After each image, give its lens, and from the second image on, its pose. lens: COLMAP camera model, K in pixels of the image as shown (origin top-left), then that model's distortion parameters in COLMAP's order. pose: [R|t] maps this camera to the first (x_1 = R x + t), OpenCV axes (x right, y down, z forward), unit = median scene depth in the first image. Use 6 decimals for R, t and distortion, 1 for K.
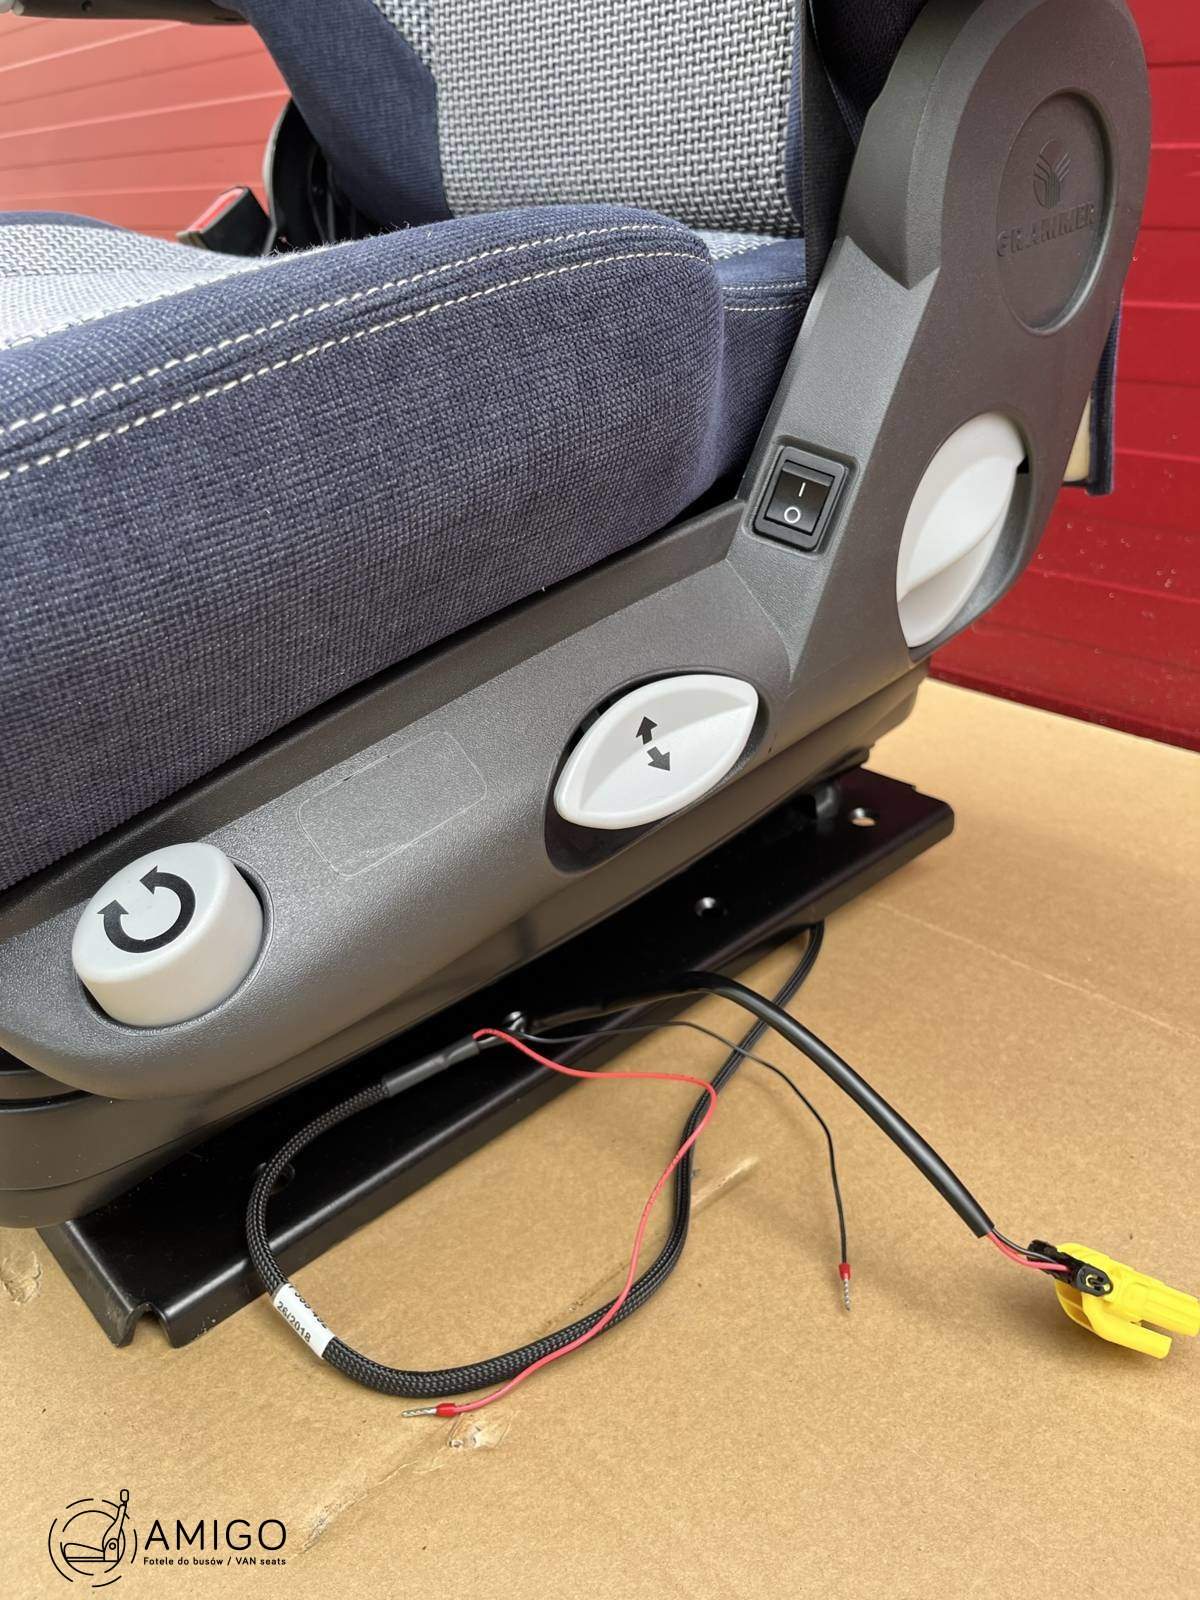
lens RADIAL K [[1219.3, 0, 606.6], [0, 1219.3, 794.0], [0, 0, 1]] dist [0.037418, -0.027219]
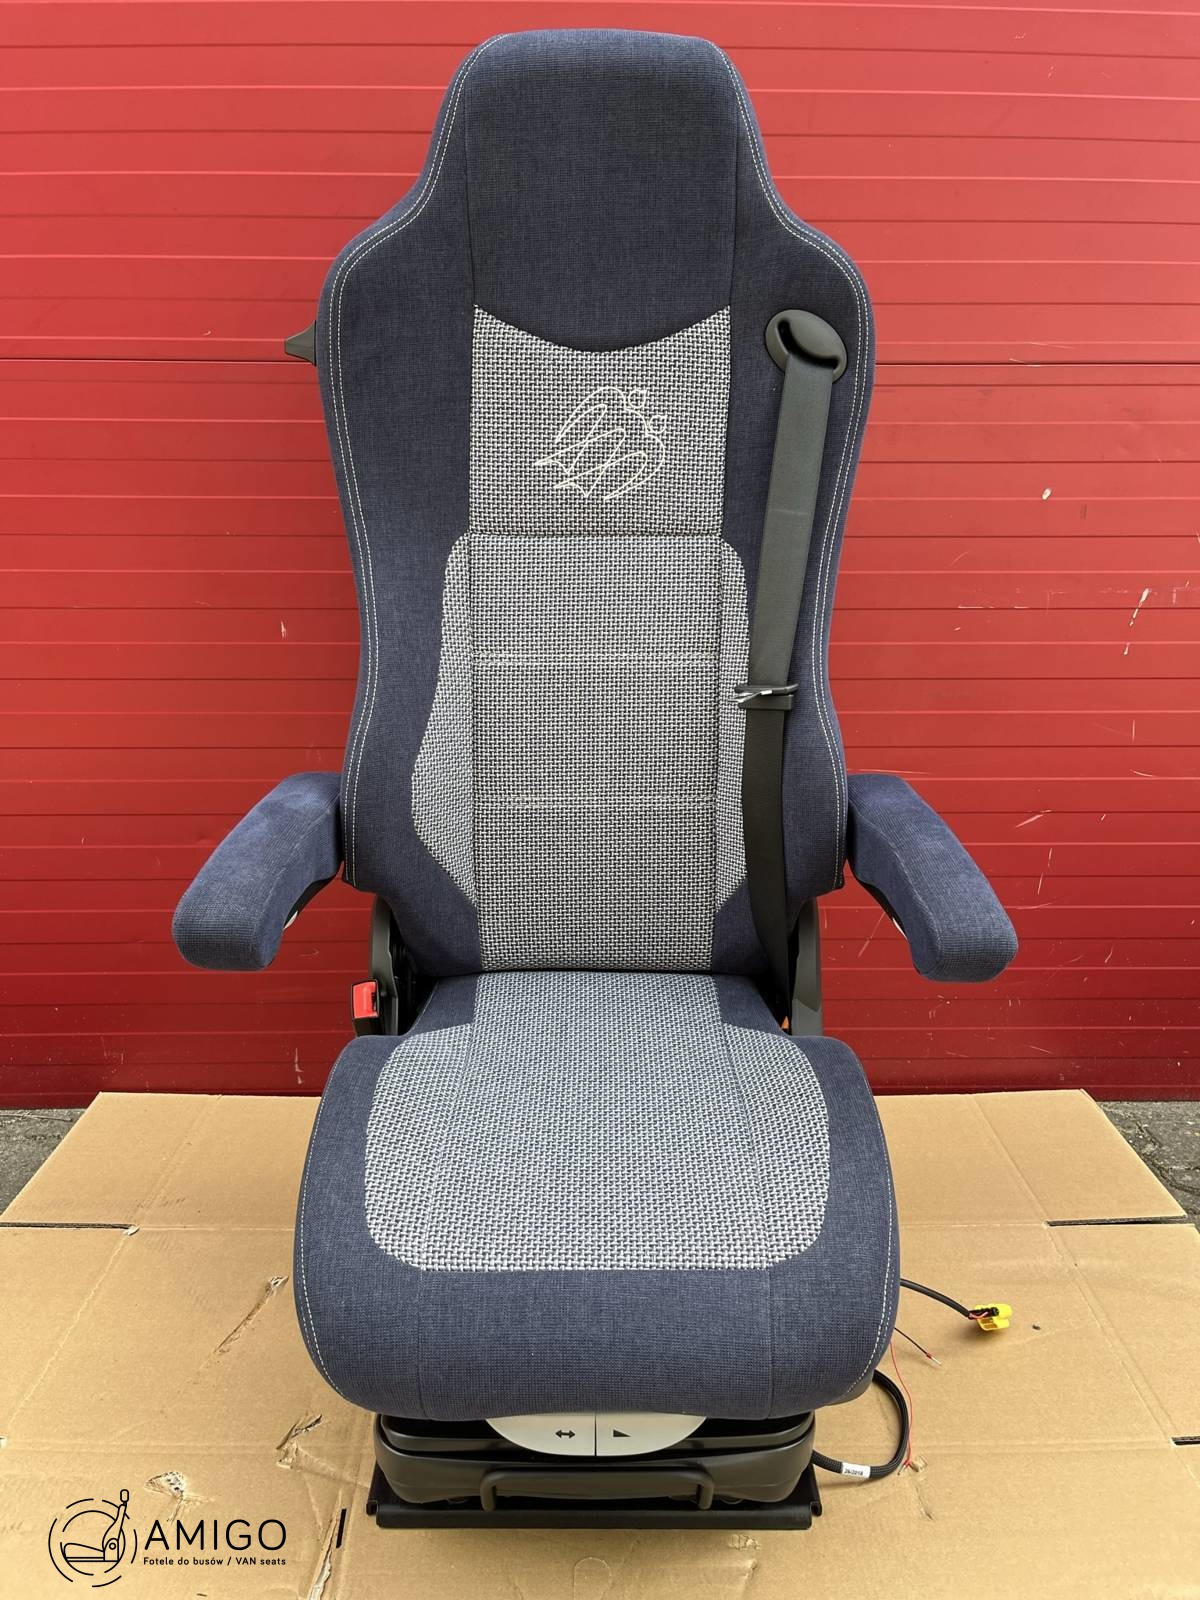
lens RADIAL K [[1219.3, 0, 600.4], [0, 1219.3, 805.4], [0, 0, 1]] dist [0.037418, -0.027219]
pose [[0.672001, -0.168390, 0.721151, -2.114397], [0.303581, 0.950860, -0.060862, -0.868880], [-0.675465, 0.259827, 0.690099, -0.768931]]
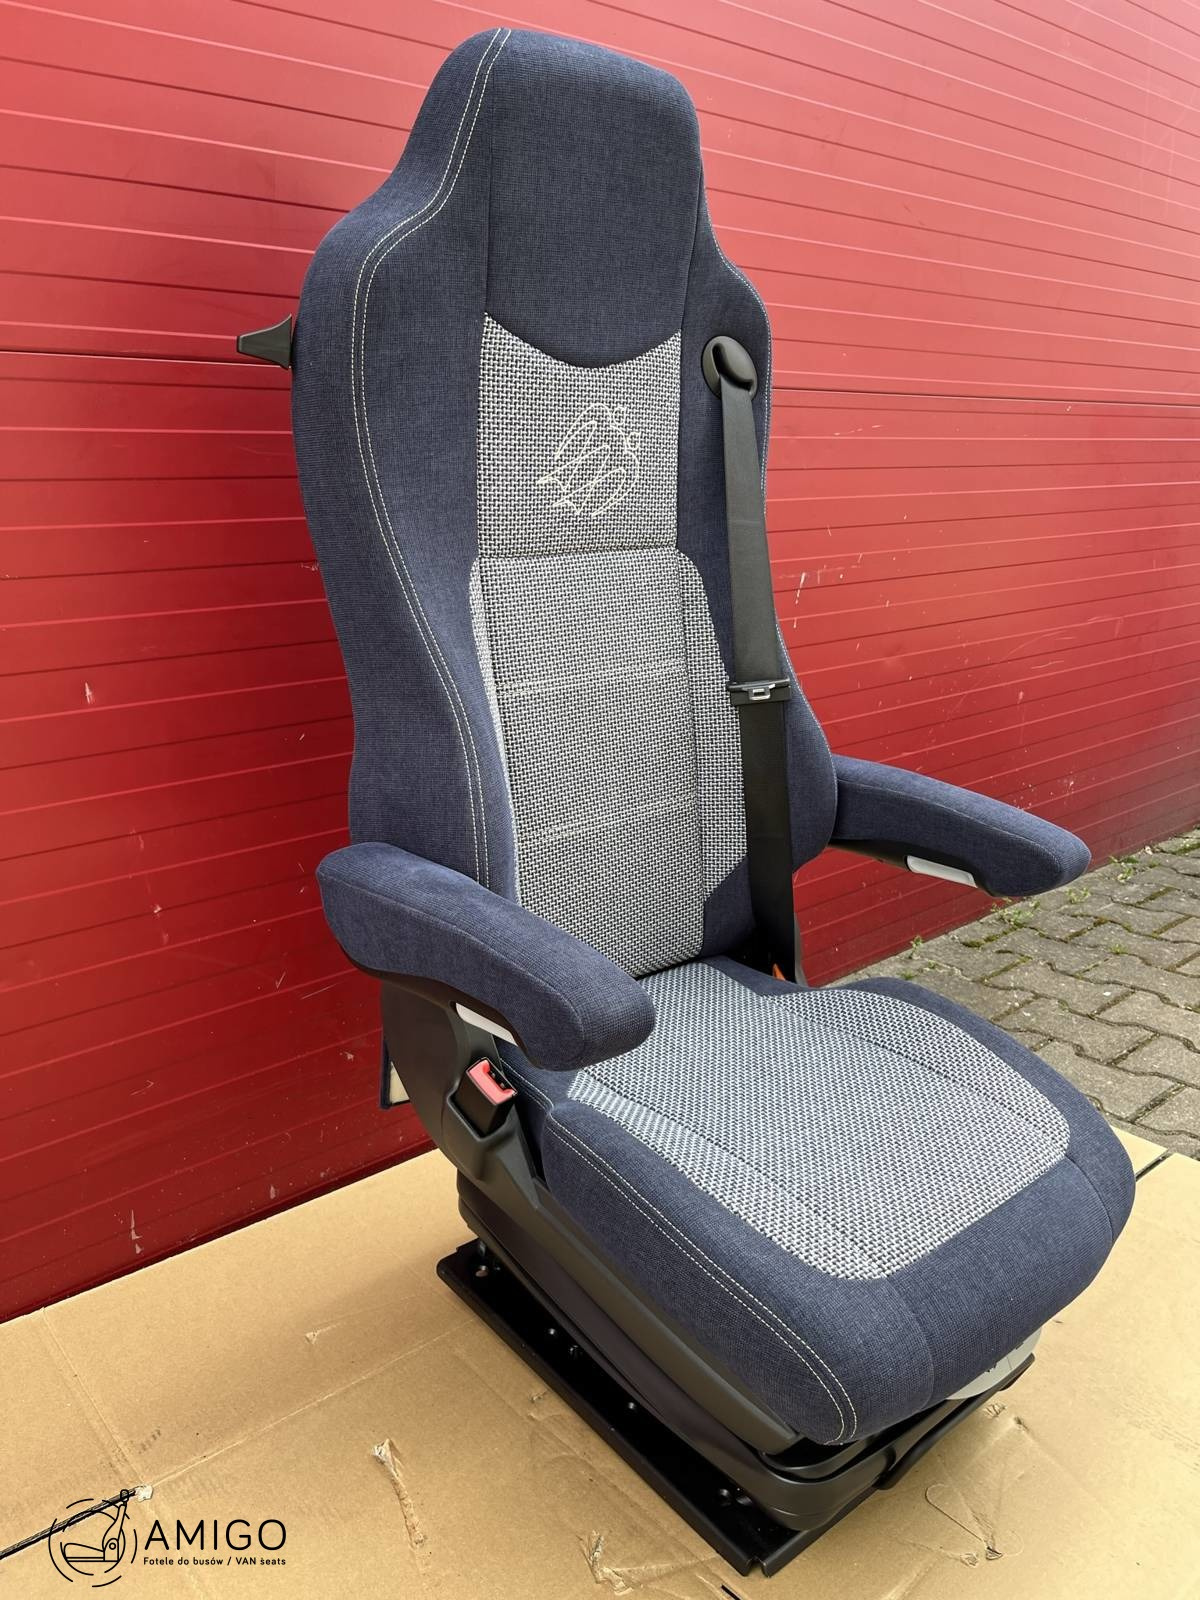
lens RADIAL K [[1219.3, 0, 599.9], [0, 1219.3, 796.3], [0, 0, 1]] dist [0.037418, -0.027219]
pose [[0.043982, -0.238900, 0.970048, -2.822047], [0.439589, 0.876565, 0.195947, -1.689689], [-0.897122, 0.417804, 0.143571, 0.843244]]
